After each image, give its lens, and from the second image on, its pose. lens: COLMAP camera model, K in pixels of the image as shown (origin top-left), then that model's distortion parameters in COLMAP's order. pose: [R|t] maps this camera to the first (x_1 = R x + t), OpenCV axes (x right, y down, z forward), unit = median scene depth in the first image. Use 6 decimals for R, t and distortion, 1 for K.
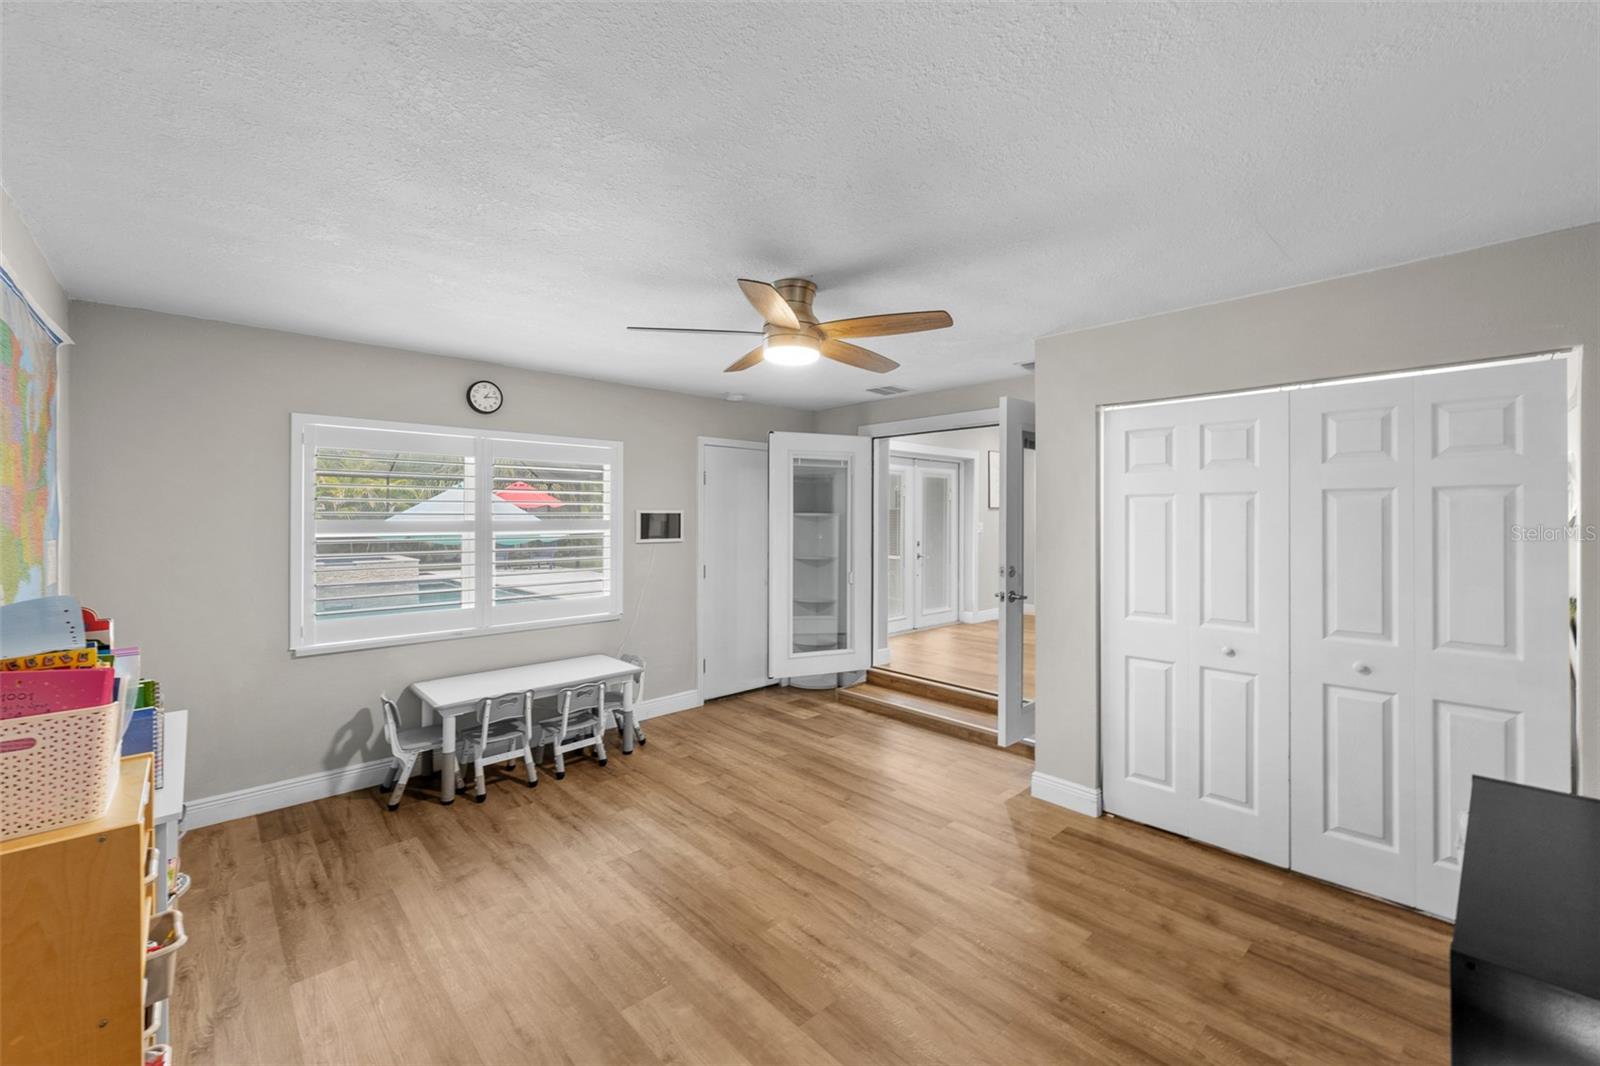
lens RADIAL K [[646.3, 0, 795.6], [0, 646.3, 525.0], [0, 0, 1]] dist [0.000242, 0.000087]
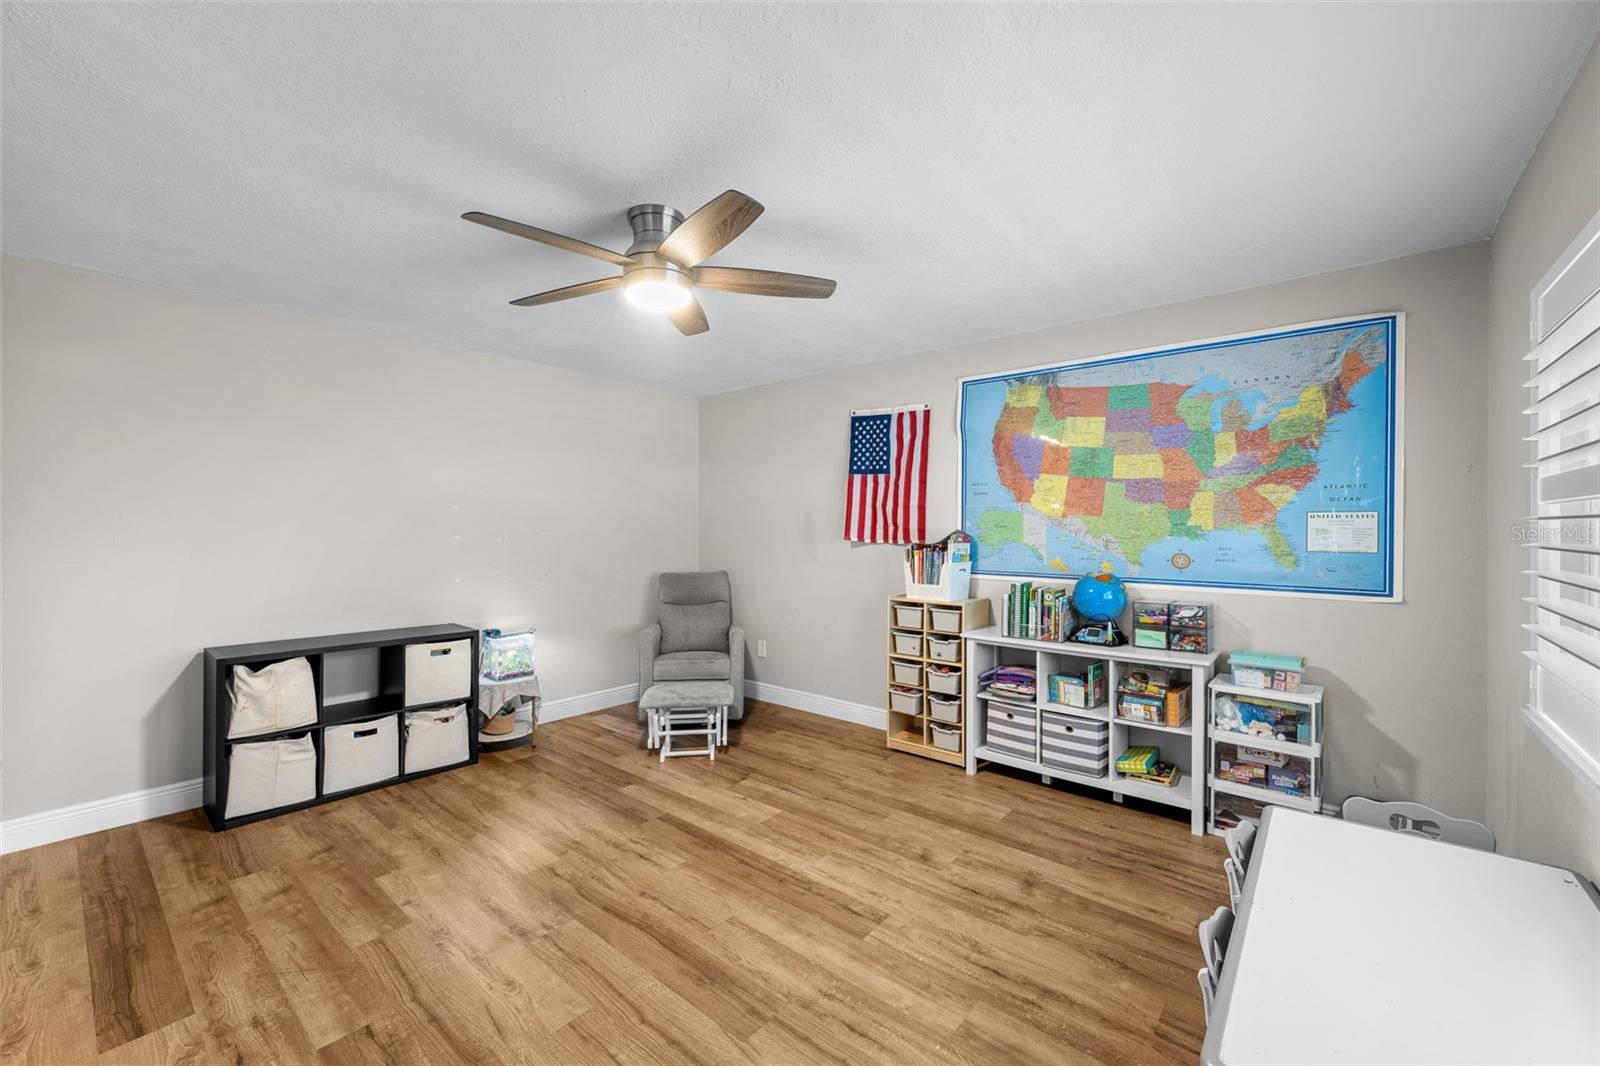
lens RADIAL K [[646.3, 0, 795.6], [0, 646.3, 525.0], [0, 0, 1]] dist [0.000242, 0.000087]
pose [[-0.993716, -0.002307, -0.111910, -0.096605], [-0.003119, 0.999970, 0.007079, 0.041192], [0.111890, 0.007384, -0.993693, 1.959197]]
